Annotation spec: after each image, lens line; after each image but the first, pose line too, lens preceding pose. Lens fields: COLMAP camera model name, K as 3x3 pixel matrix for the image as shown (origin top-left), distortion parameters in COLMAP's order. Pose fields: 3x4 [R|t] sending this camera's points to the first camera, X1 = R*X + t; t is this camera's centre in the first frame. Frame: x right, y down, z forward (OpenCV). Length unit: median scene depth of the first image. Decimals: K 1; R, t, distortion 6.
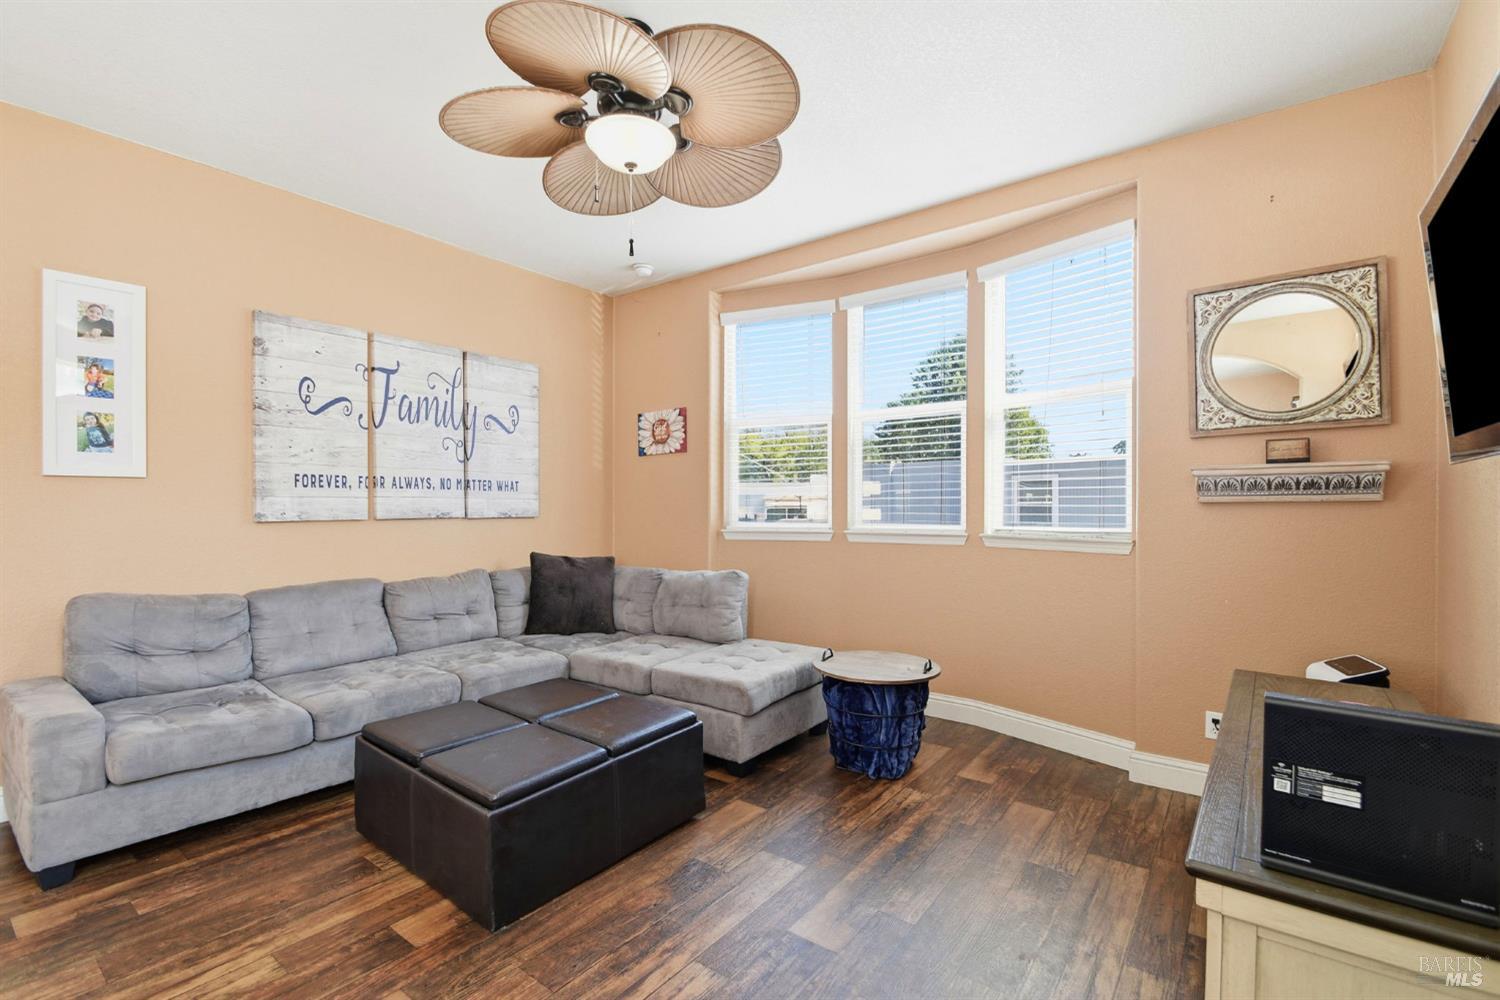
lens RADIAL K [[672.4, 0, 751.3], [0, 672.4, 506.7], [0, 0, 1]] dist [-0.002460, -0.000513]
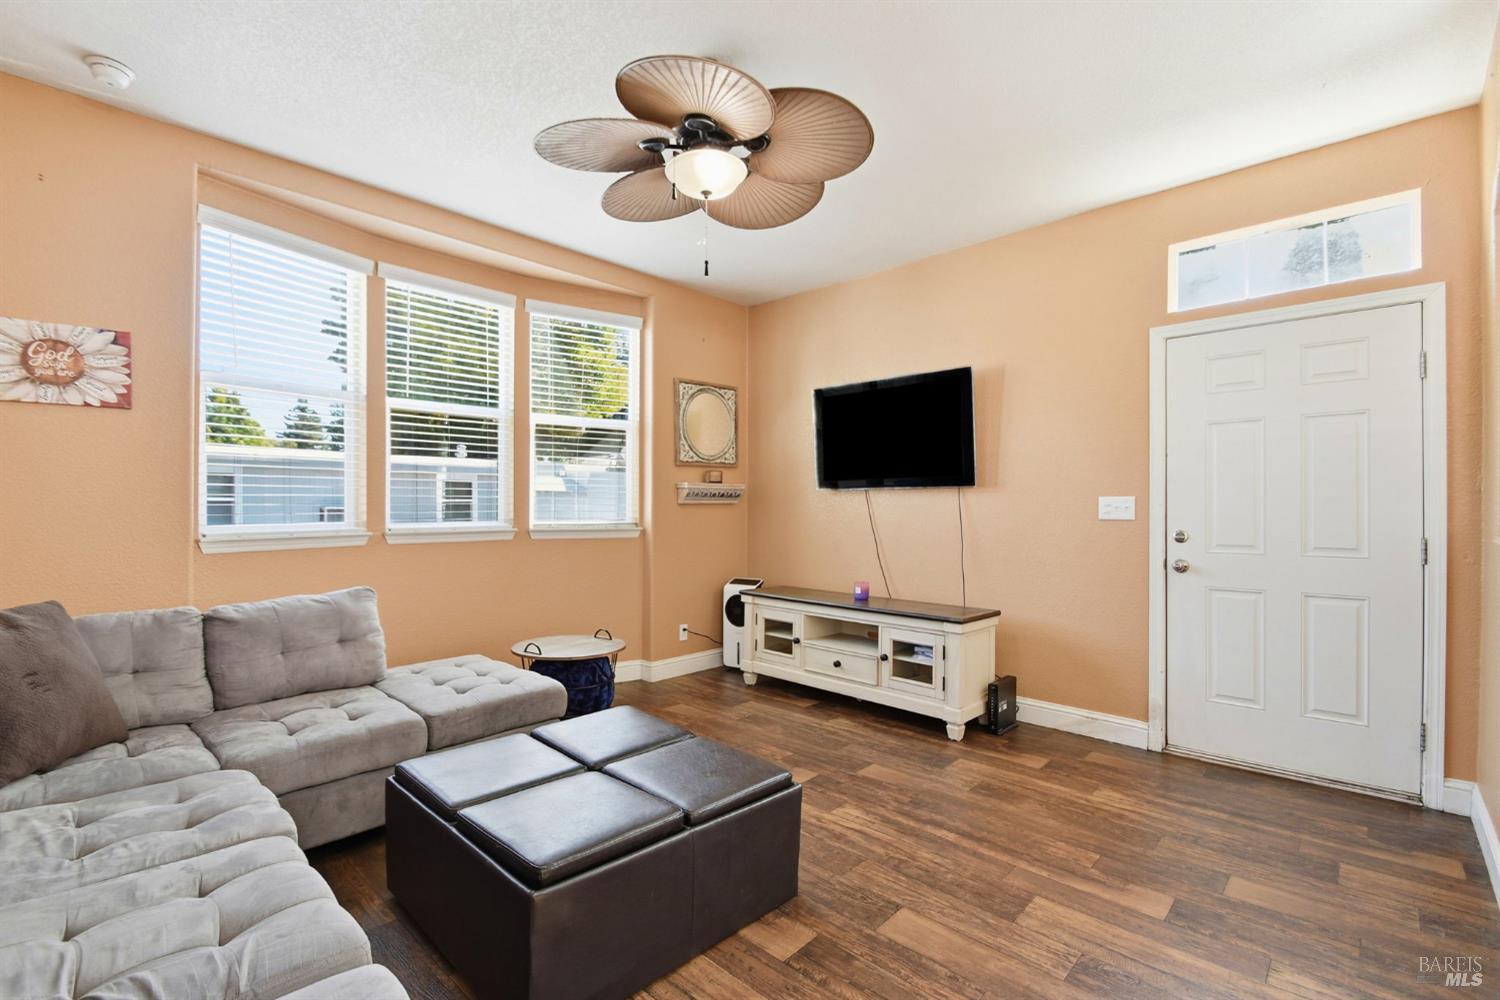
lens RADIAL K [[672.4, 0, 741.1], [0, 672.4, 503.6], [0, 0, 1]] dist [-0.002460, -0.000513]
pose [[0.102736, 0.006901, 0.994685, -1.025602], [-0.002198, 0.999975, -0.006711, 0.005137], [-0.994706, -0.001497, 0.102749, 0.677321]]
